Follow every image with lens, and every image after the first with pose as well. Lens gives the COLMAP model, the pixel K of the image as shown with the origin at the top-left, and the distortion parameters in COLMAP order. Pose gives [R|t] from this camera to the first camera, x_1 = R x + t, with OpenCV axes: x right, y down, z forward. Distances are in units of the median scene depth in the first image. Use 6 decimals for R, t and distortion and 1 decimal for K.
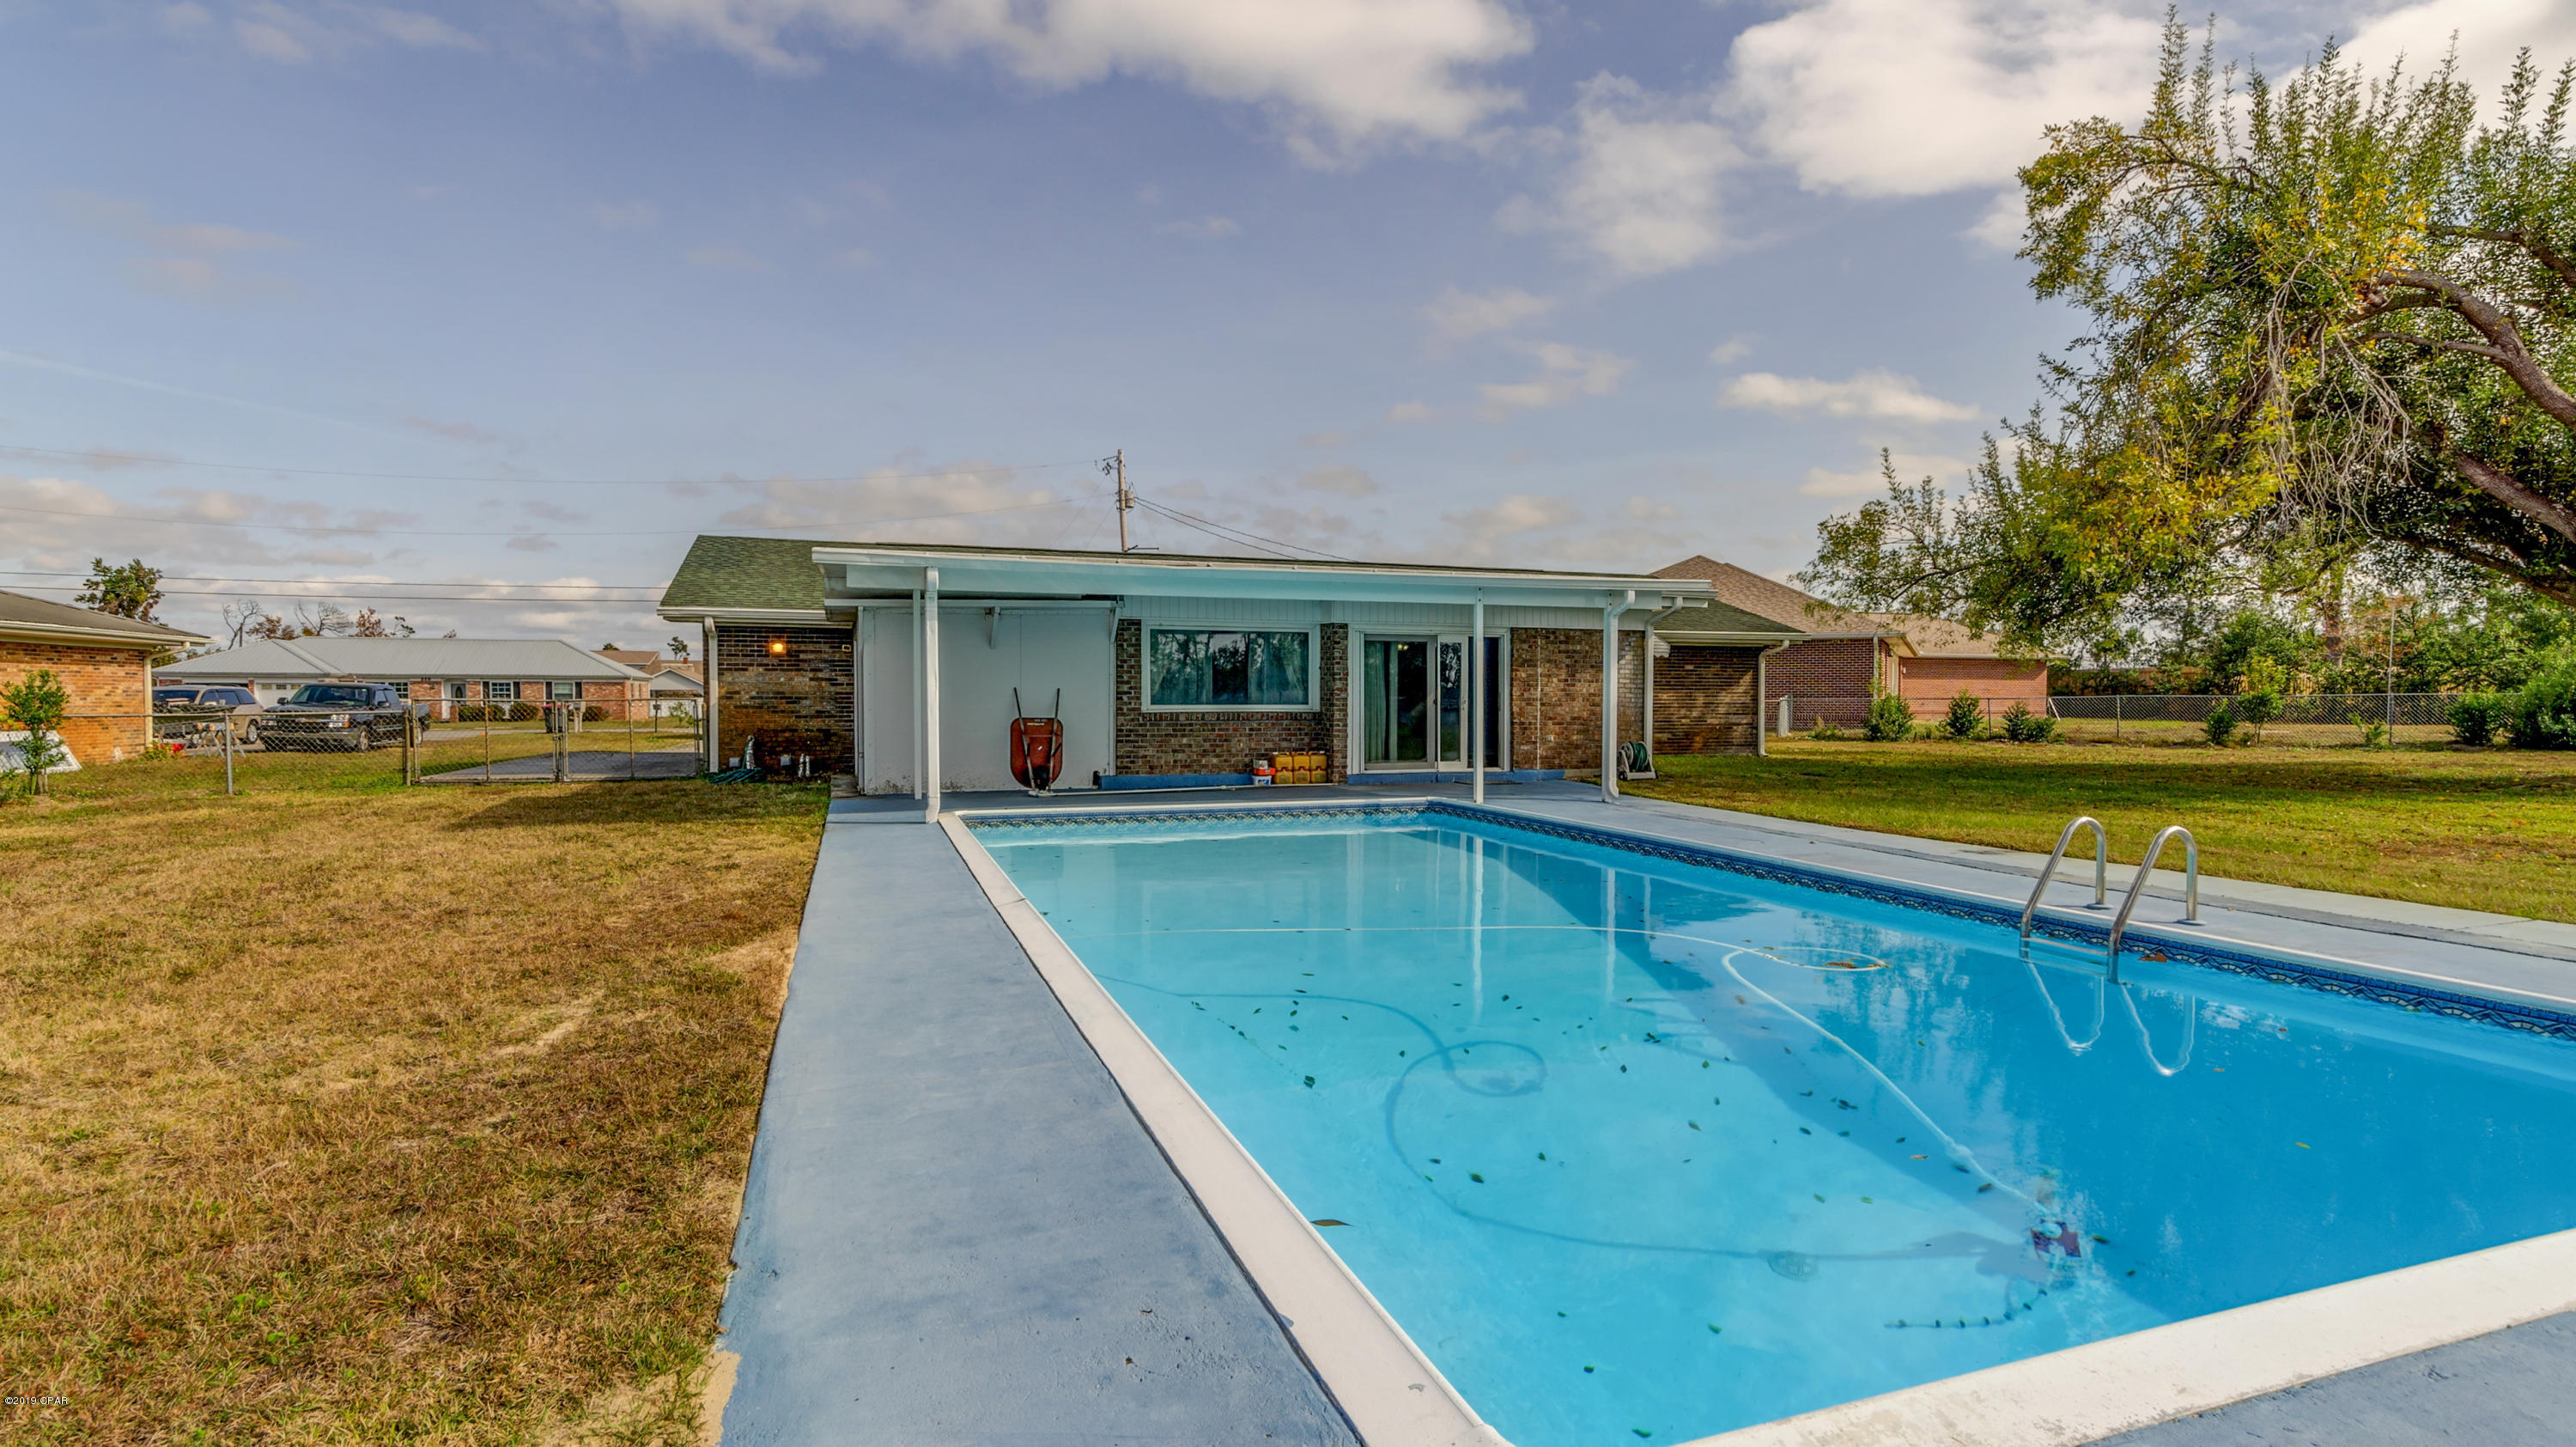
lens RADIAL K [[1200.2, 0, 1288.0], [0, 1200.2, 723.5], [0, 0, 1]] dist [0.002190, 0.000359]
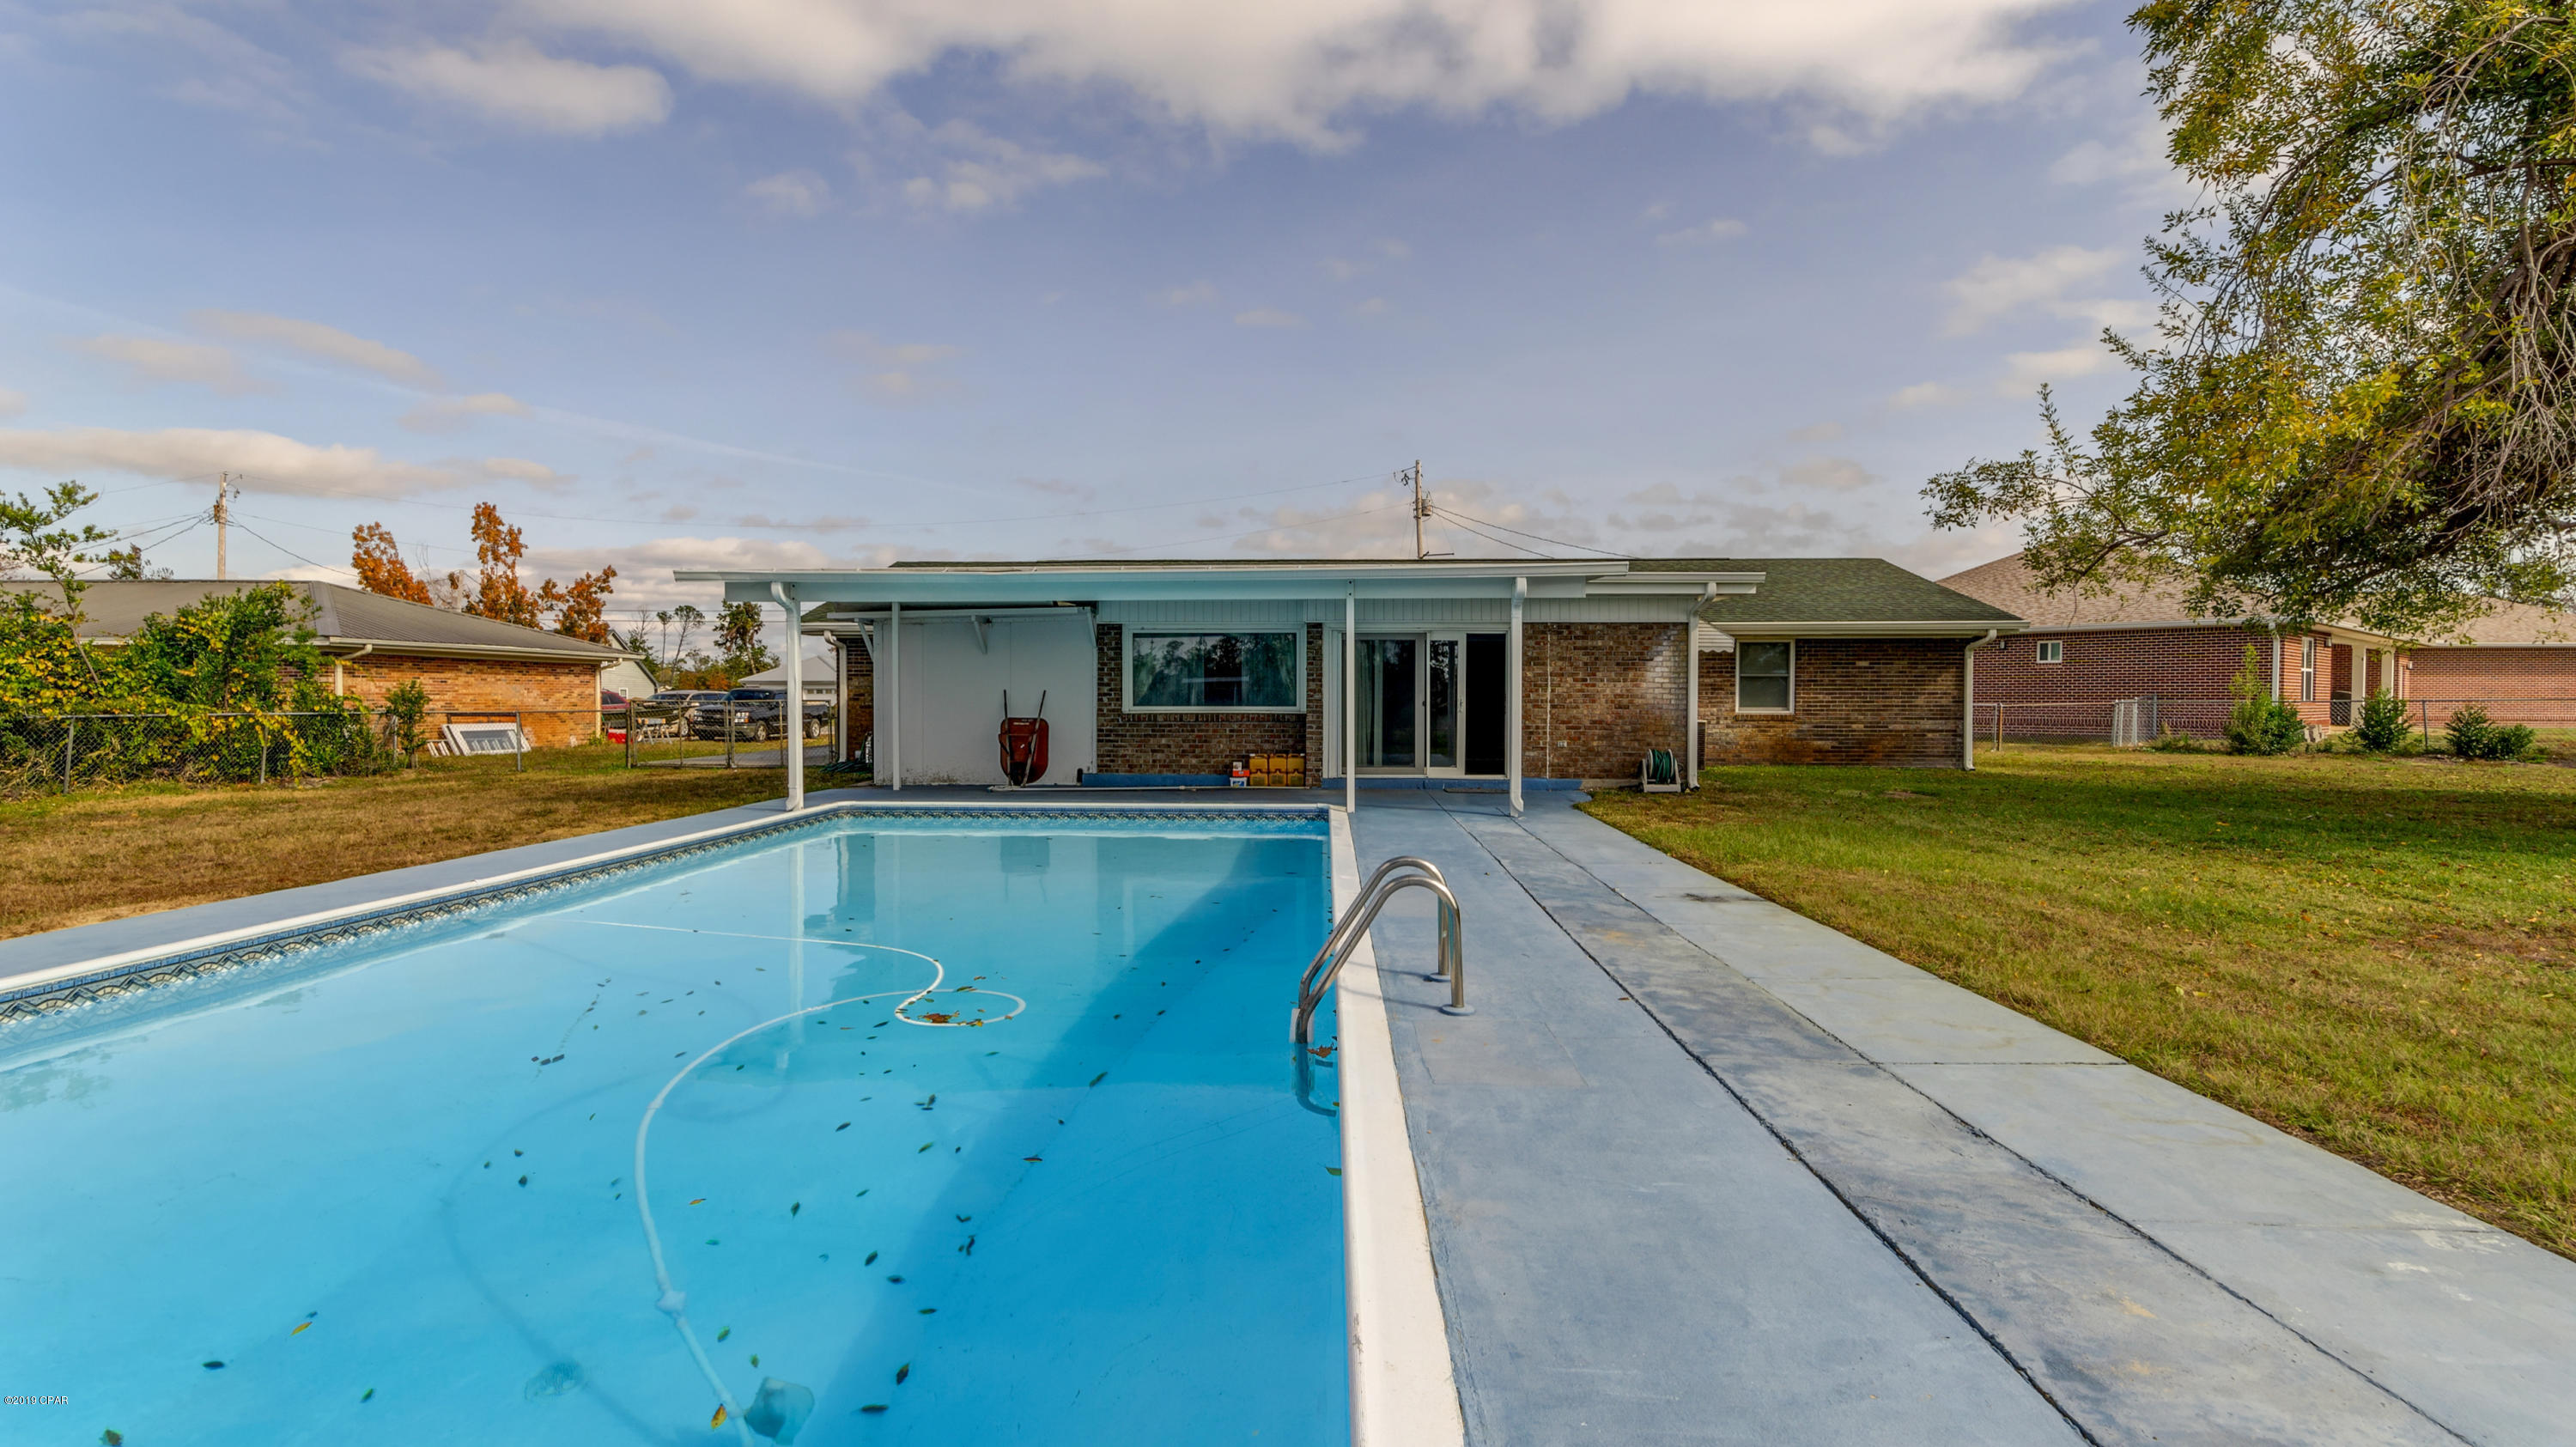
lens RADIAL K [[1141.1, 0, 1288.0], [0, 1141.1, 723.5], [0, 0, 1]] dist [0.001107, 0.000323]
pose [[0.928927, 0.007781, -0.370181, 0.353837], [-0.008269, 0.999966, 0.000269, -0.001697], [0.370170, 0.002811, 0.928960, 0.126889]]
